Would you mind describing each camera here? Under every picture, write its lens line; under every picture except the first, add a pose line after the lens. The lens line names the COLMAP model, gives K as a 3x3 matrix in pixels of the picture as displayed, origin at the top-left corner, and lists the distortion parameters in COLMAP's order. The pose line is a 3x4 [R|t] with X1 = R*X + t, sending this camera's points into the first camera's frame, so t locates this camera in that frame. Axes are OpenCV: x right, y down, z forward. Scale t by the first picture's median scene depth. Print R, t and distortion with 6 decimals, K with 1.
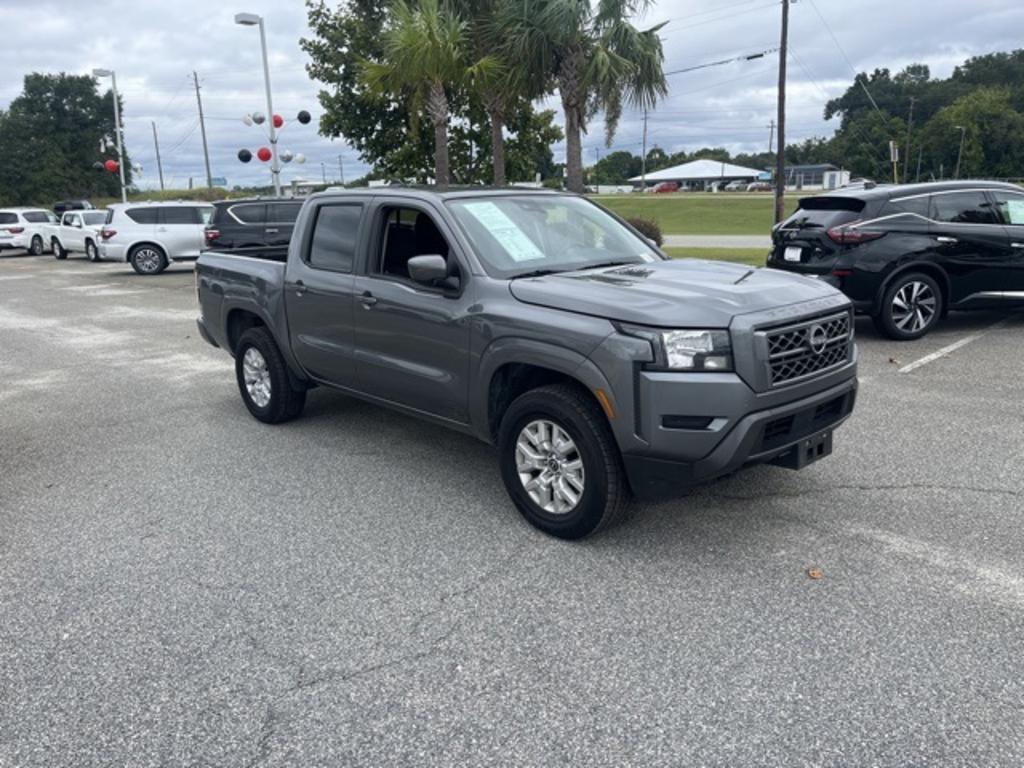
lens RADIAL K [[775.5, 0, 514.0], [0, 775.5, 390.1], [0, 0, 1]] dist [0.070233, -0.087497]
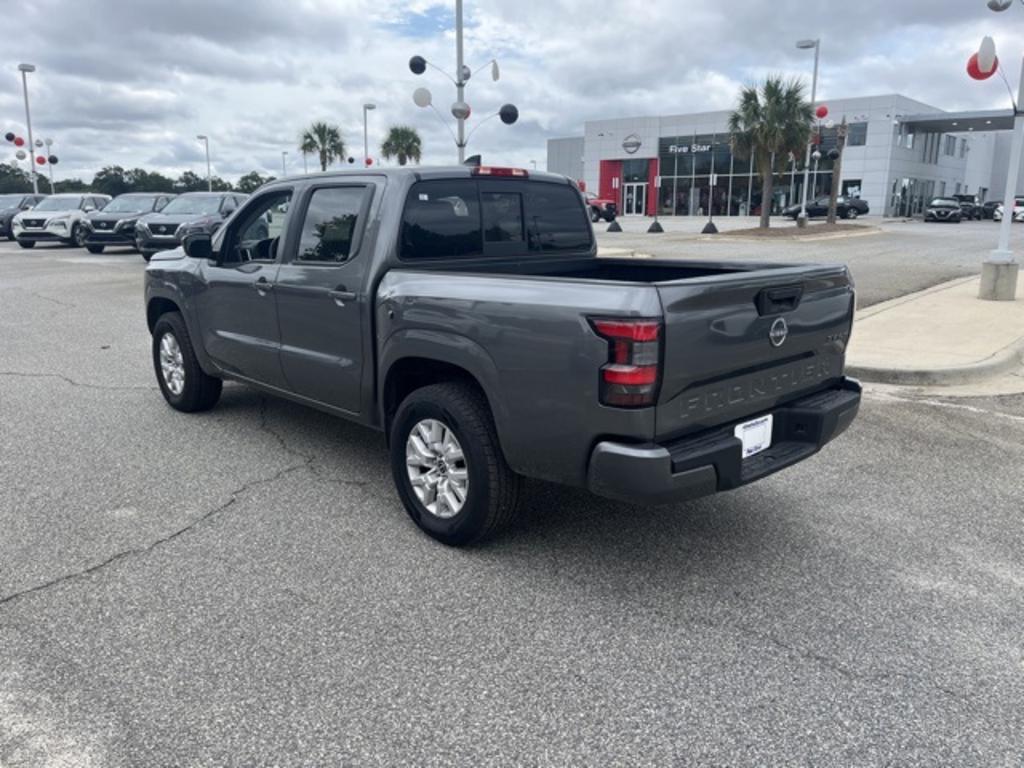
lens RADIAL K [[775.5, 0, 511.6], [0, 775.5, 391.2], [0, 0, 1]] dist [0.070233, -0.087497]
pose [[-0.999706, 0.024072, -0.002778, -0.197062], [0.020151, 0.889534, 0.456424, -0.449932], [0.013458, 0.456234, -0.889758, 1.942769]]
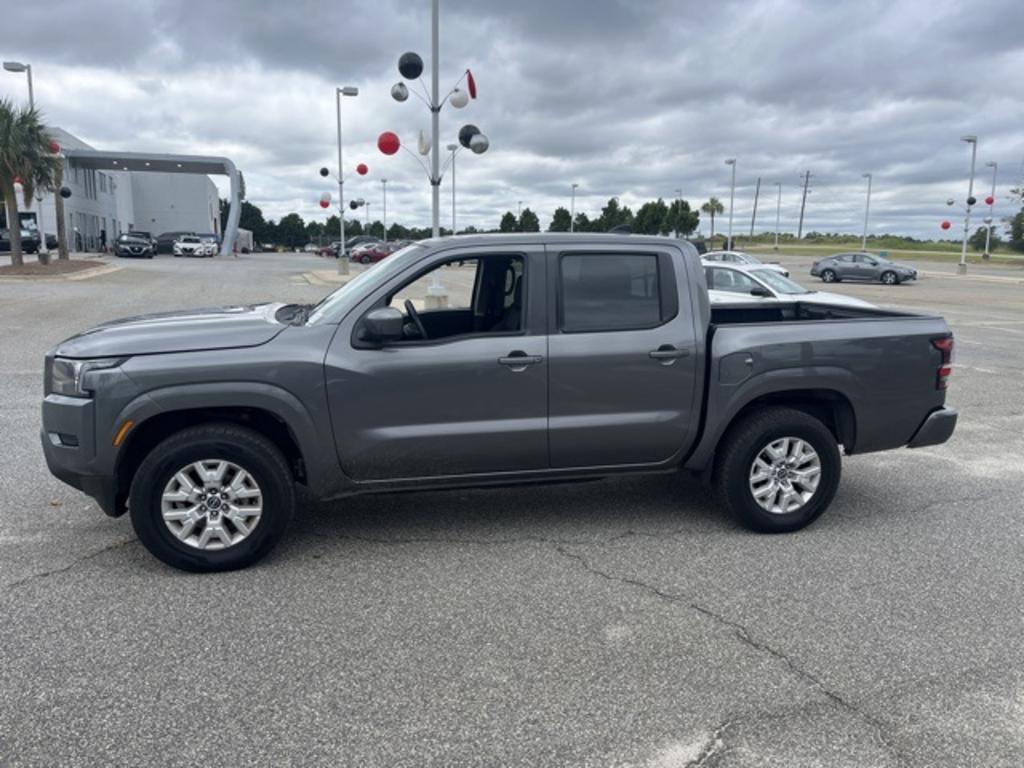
lens RADIAL K [[775.5, 0, 521.8], [0, 775.5, 387.8], [0, 0, 1]] dist [0.070233, -0.087497]
pose [[-0.490200, 0.173066, -0.854255, 0.746277], [-0.210668, 0.927505, 0.308794, -0.380328], [0.845768, 0.331335, -0.418204, 1.451255]]
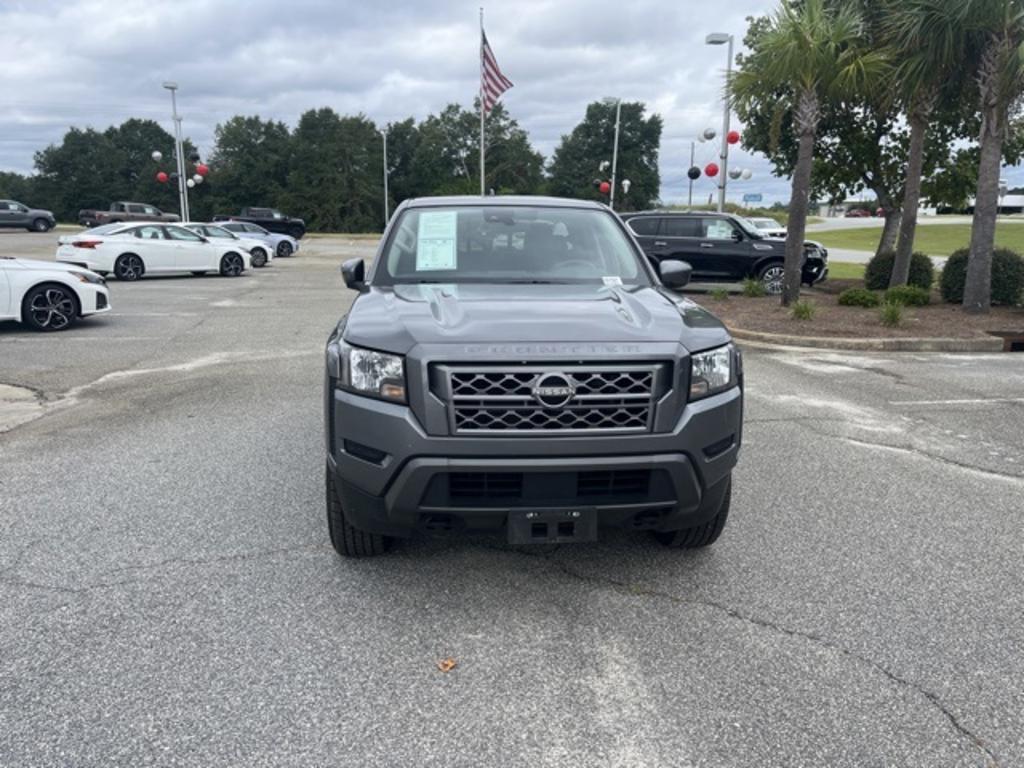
lens RADIAL K [[775.5, 0, 506.5], [0, 775.5, 389.4], [0, 0, 1]] dist [0.070233, -0.087497]
pose [[0.790143, 0.161513, -0.591259, 0.555740], [-0.173663, 0.984119, 0.036751, -0.058365], [0.587805, 0.073642, 0.805644, 0.226330]]
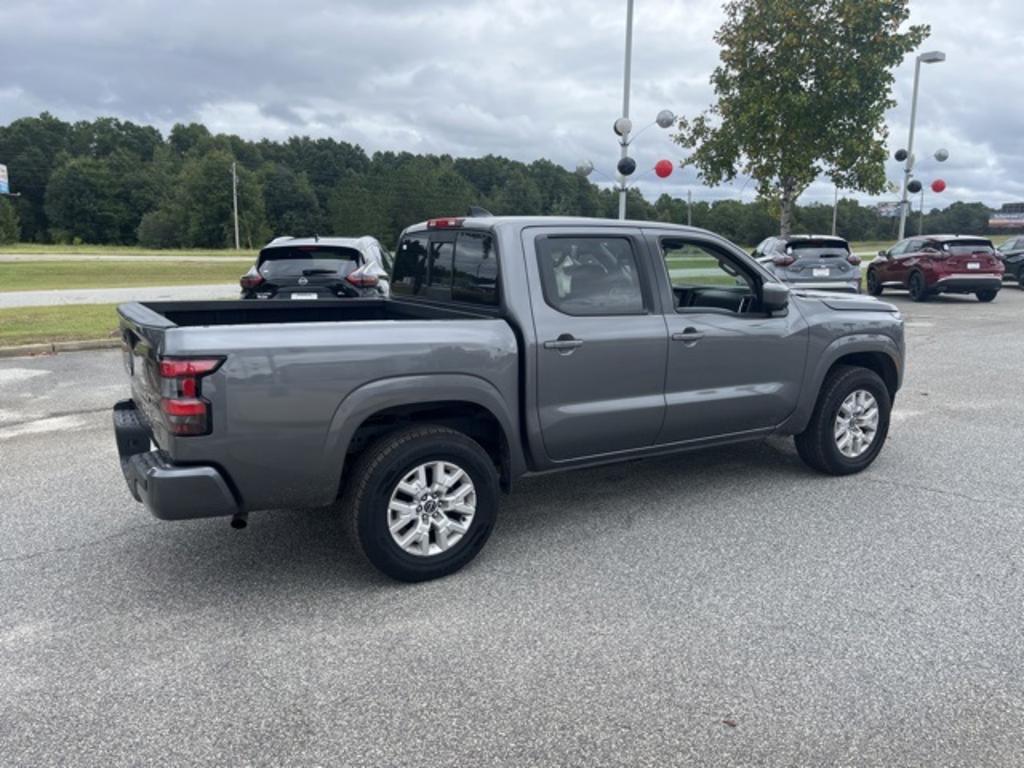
lens RADIAL K [[775.5, 0, 510.0], [0, 775.5, 386.3], [0, 0, 1]] dist [0.070233, -0.087497]
pose [[0.208140, -0.152614, 0.966119, -1.028946], [0.229936, 0.967705, 0.103328, -0.182977], [-0.950688, 0.200639, 0.236509, 0.889484]]
